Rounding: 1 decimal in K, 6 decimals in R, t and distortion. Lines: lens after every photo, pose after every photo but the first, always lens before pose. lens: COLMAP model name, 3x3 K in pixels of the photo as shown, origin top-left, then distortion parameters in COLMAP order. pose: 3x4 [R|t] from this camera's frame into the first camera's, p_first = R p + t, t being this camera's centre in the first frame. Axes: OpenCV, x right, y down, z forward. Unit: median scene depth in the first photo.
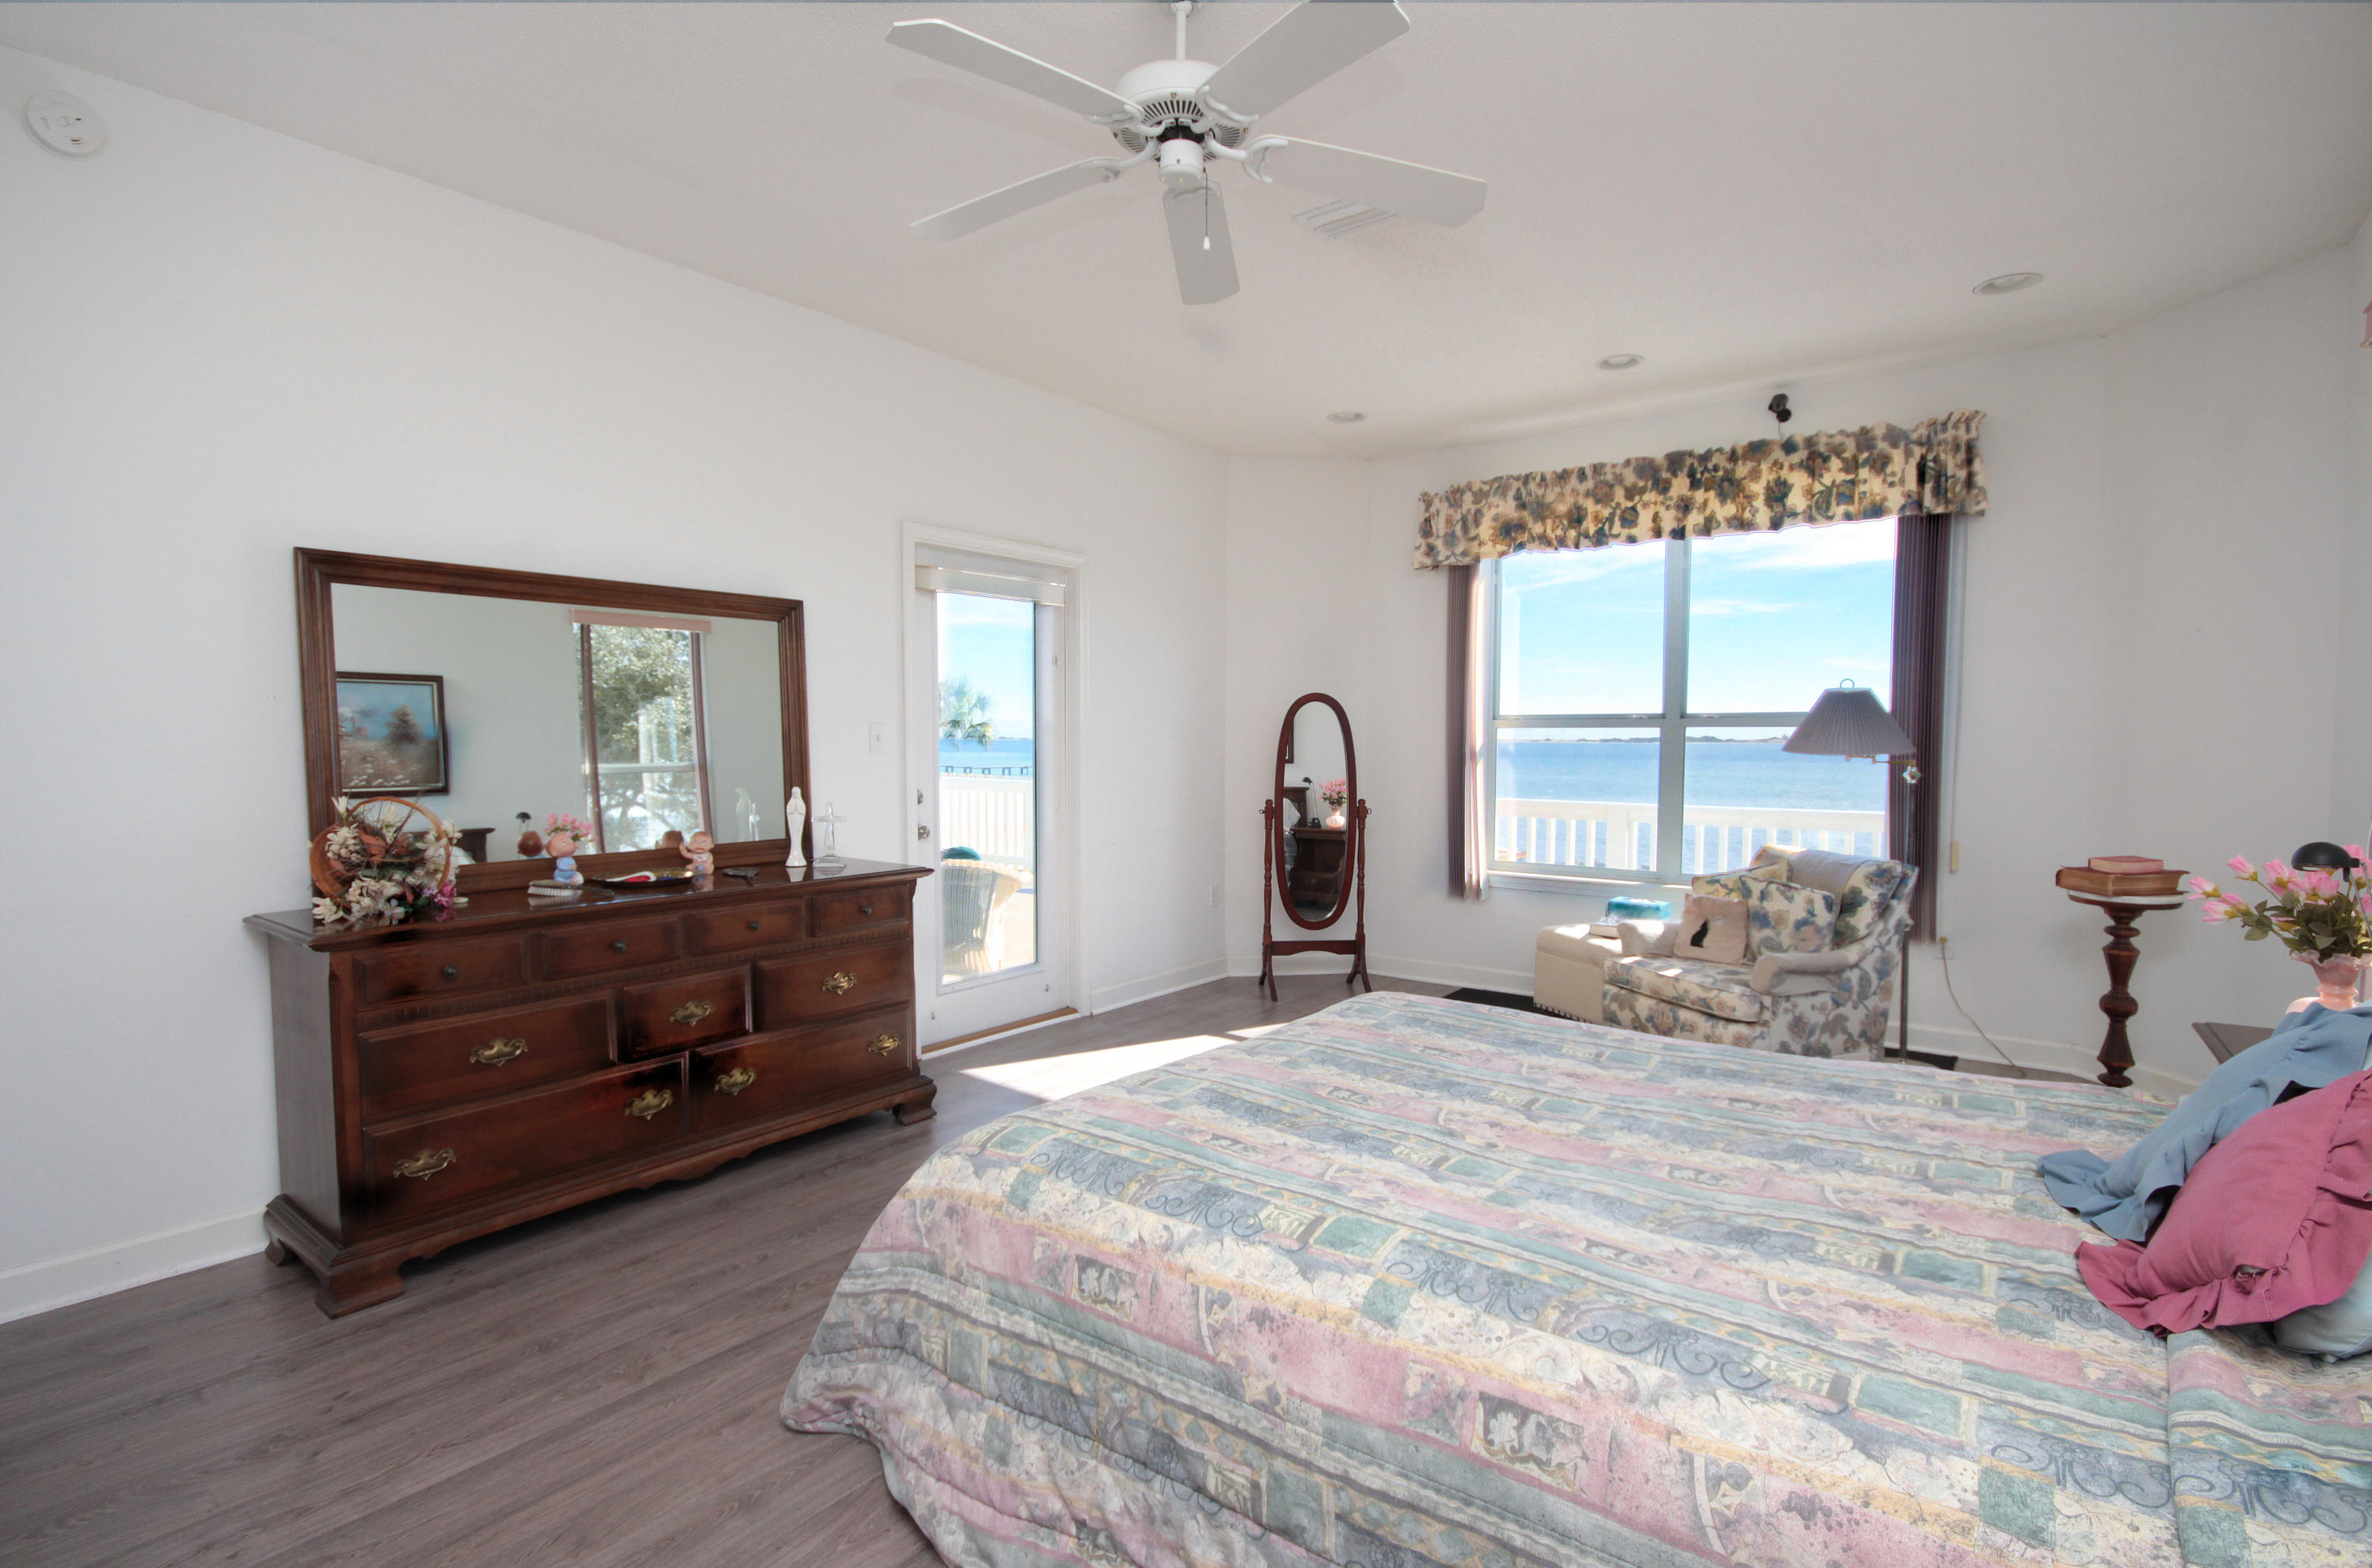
lens RADIAL K [[1079.1, 0, 1141.7], [0, 1079.1, 848.0], [0, 0, 1]] dist [-0.051155, 0.000018]
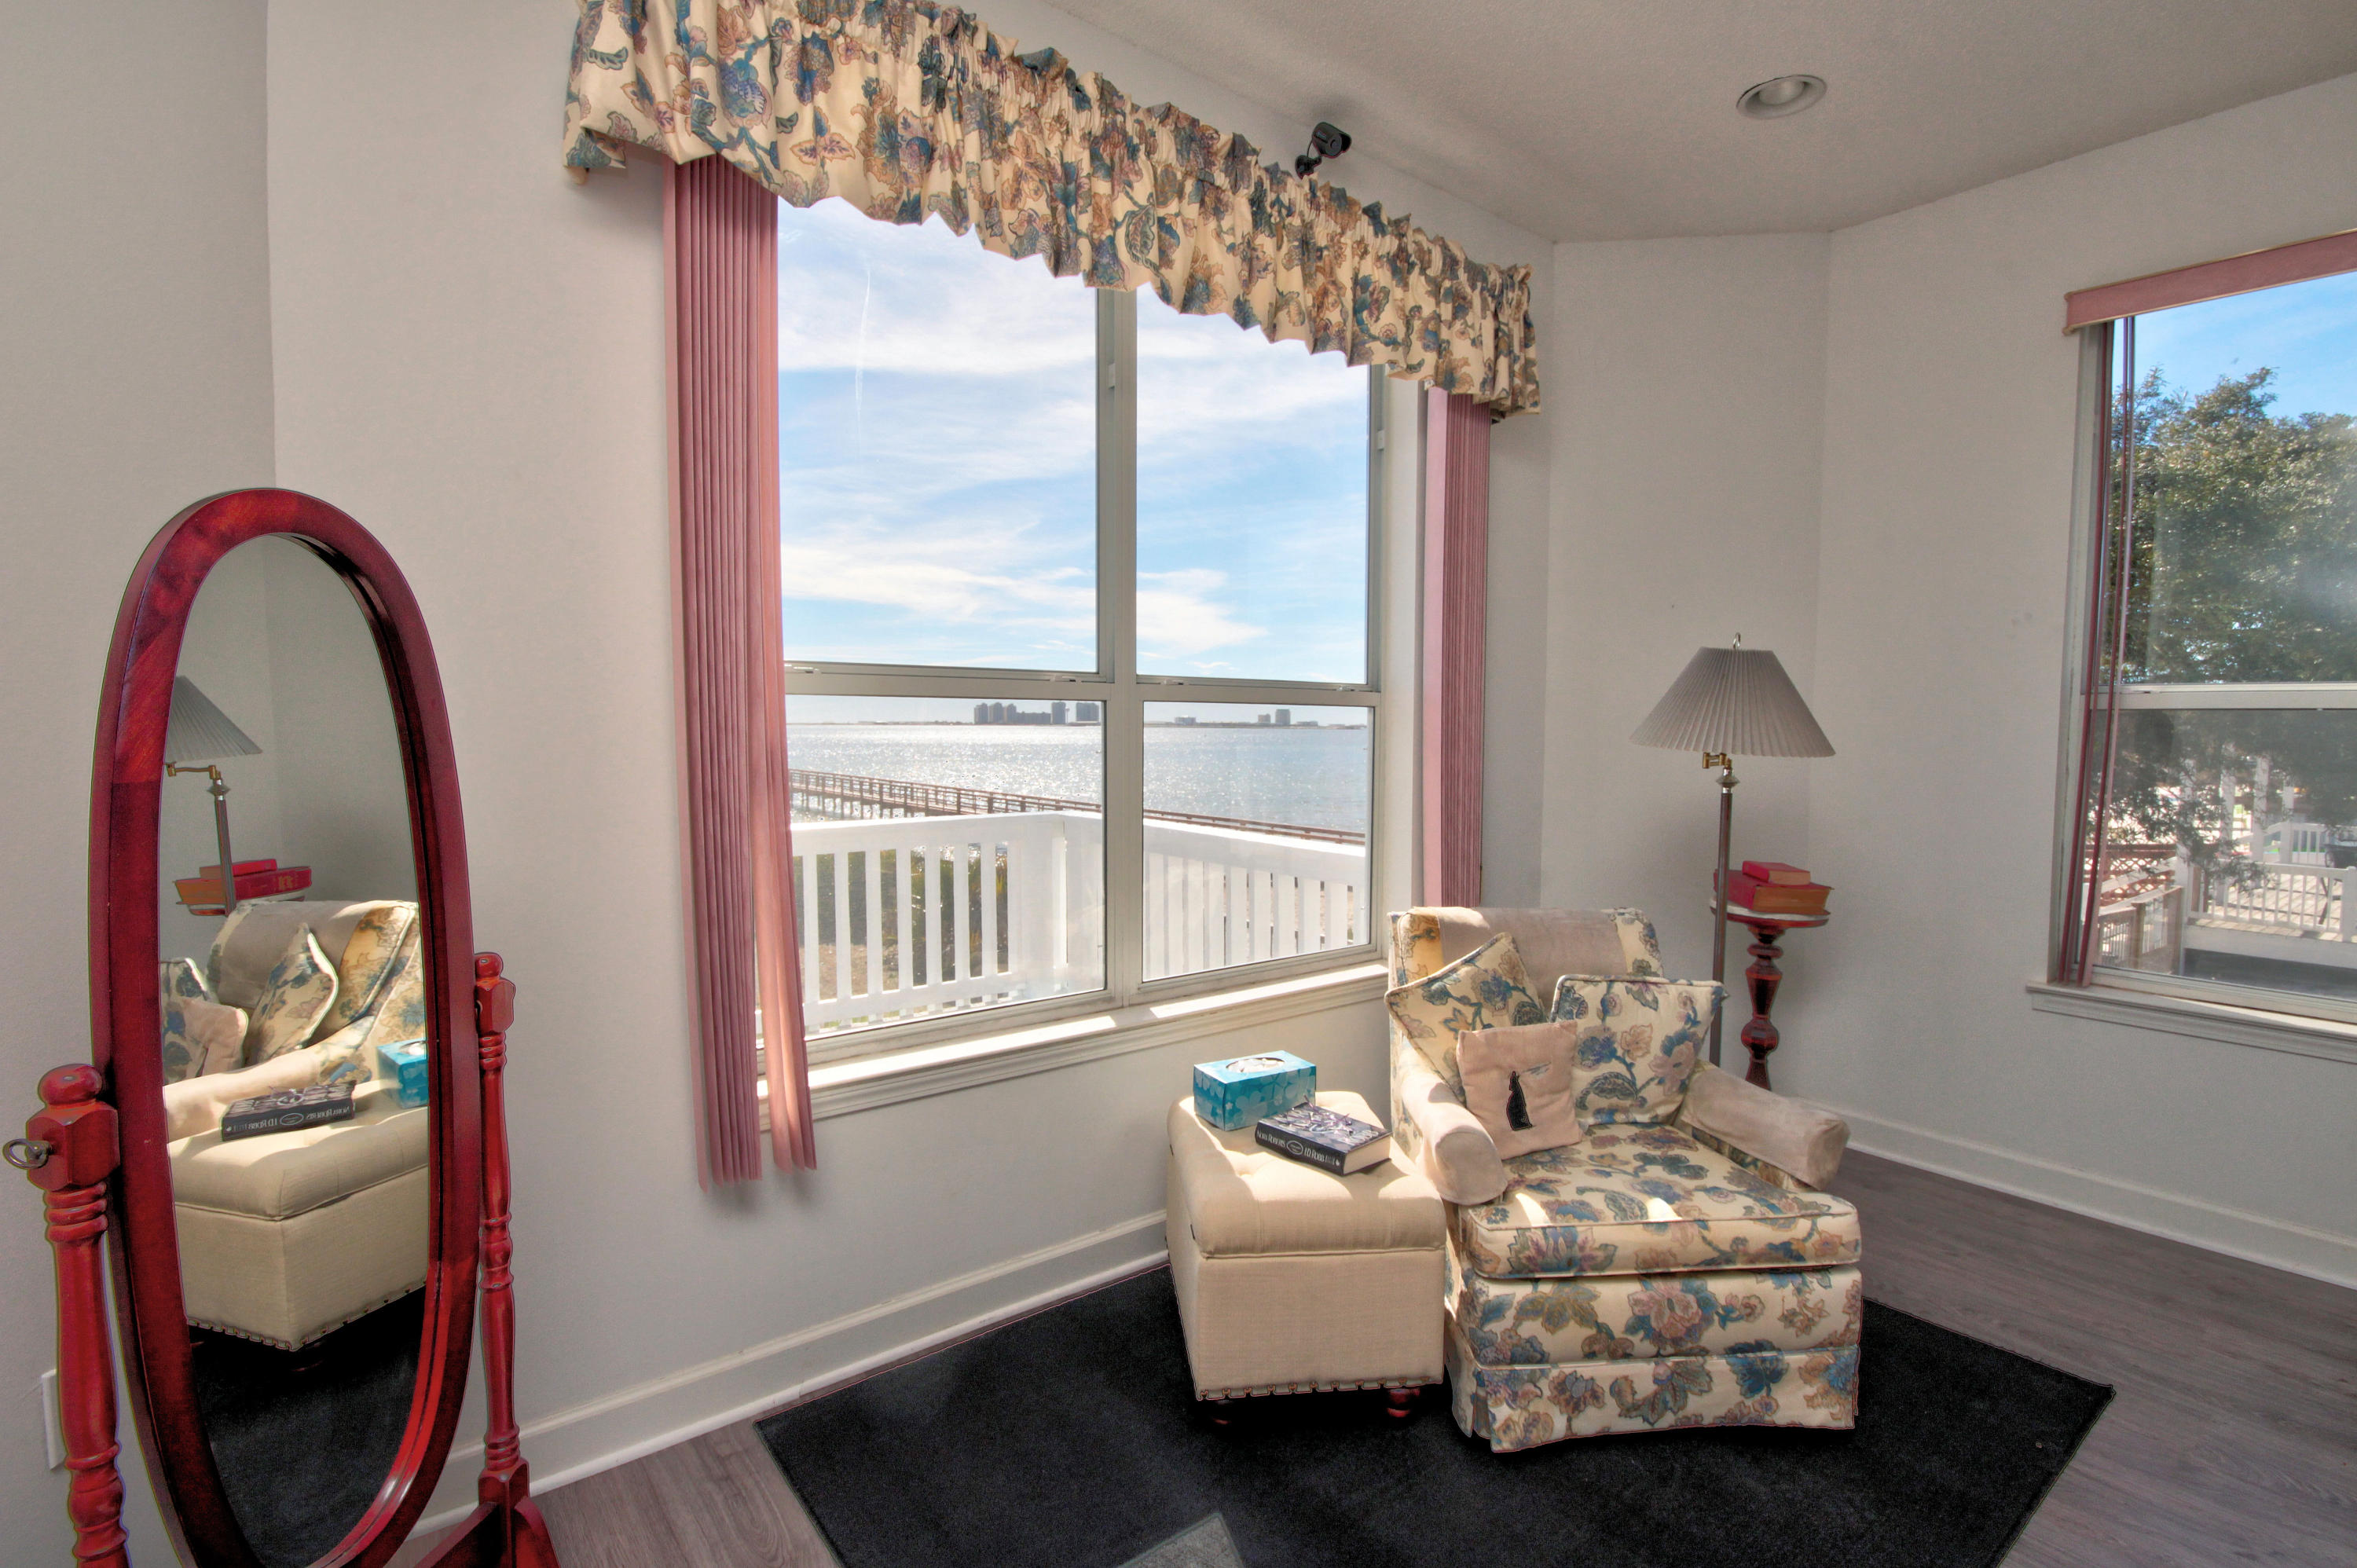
lens RADIAL K [[1107.4, 0, 1177.5], [0, 1107.4, 802.1], [0, 0, 1]] dist [0.017259, -0.024486]
pose [[0.190023, -0.060286, 0.979927, -0.022724], [0.088802, 0.995077, 0.043998, -0.094863], [-0.977755, 0.078659, 0.194441, 0.957305]]
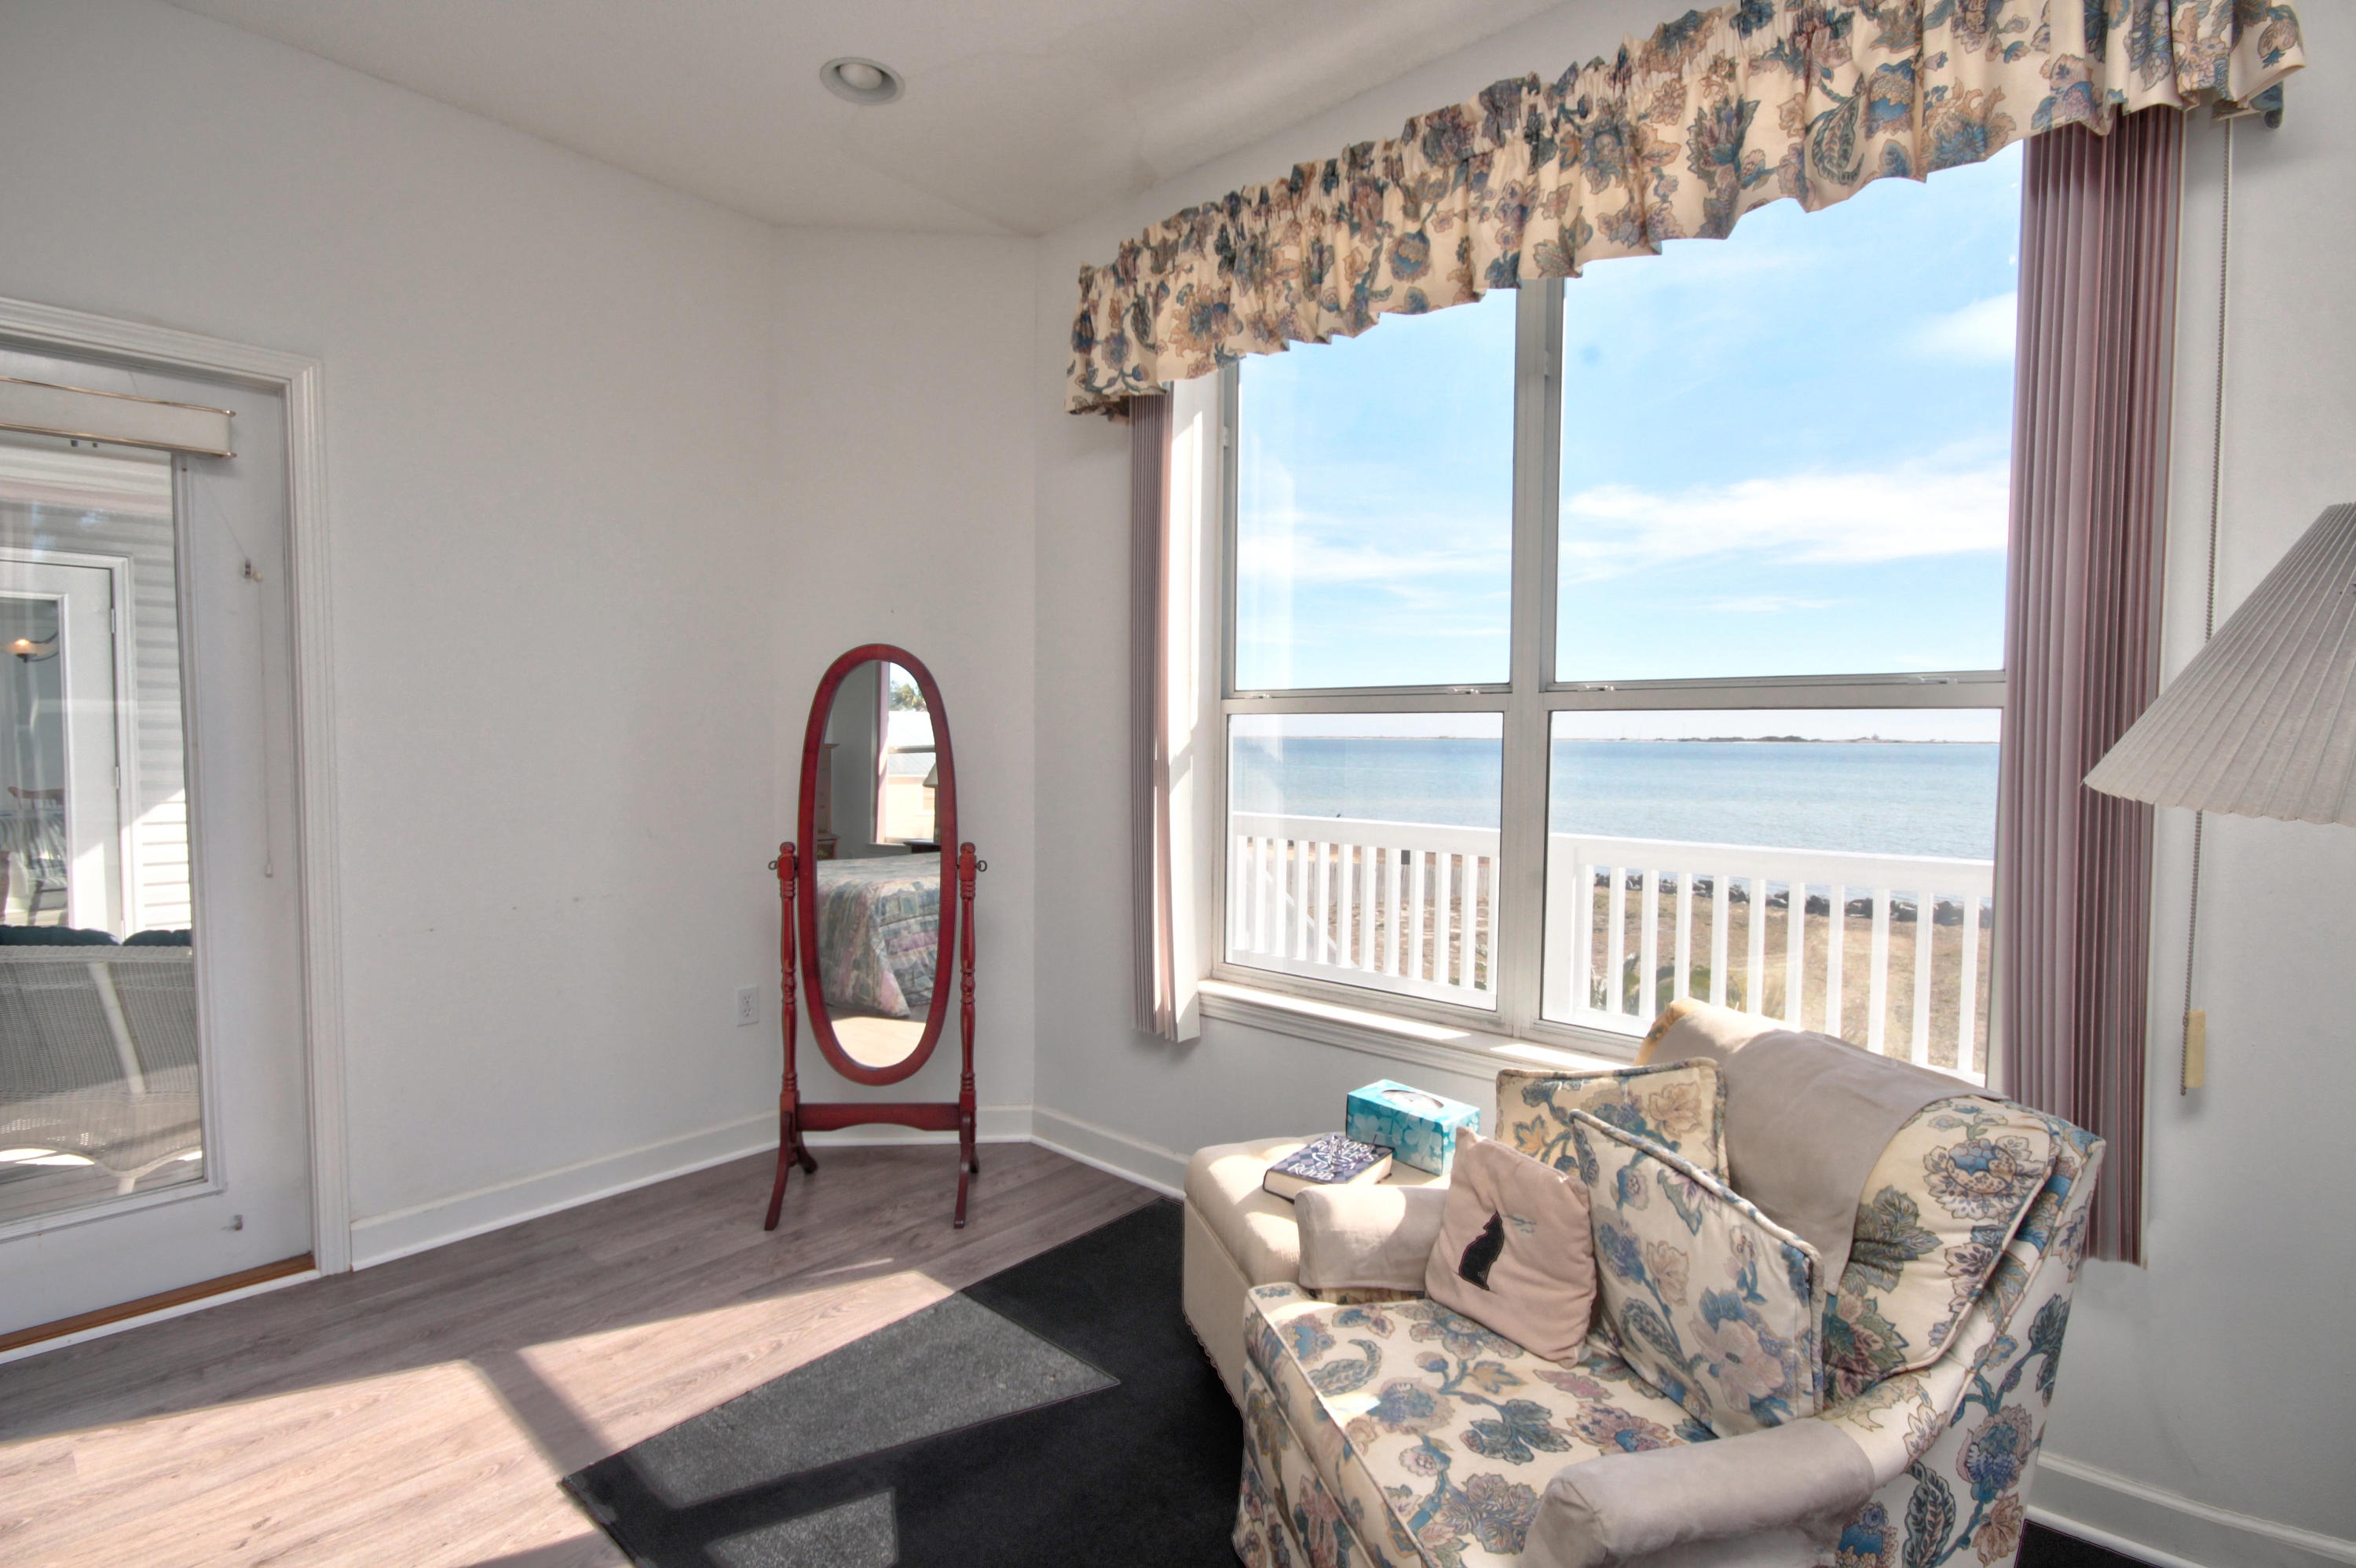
lens RADIAL K [[1106.9, 0, 1177.0], [0, 1106.9, 802.1], [0, 0, 1]] dist [0.017259, -0.024486]
pose [[0.999419, 0.016662, -0.029749, 0.391024], [-0.017804, 0.999097, -0.038574, -0.055692], [0.029079, 0.039081, 0.998813, 0.547692]]
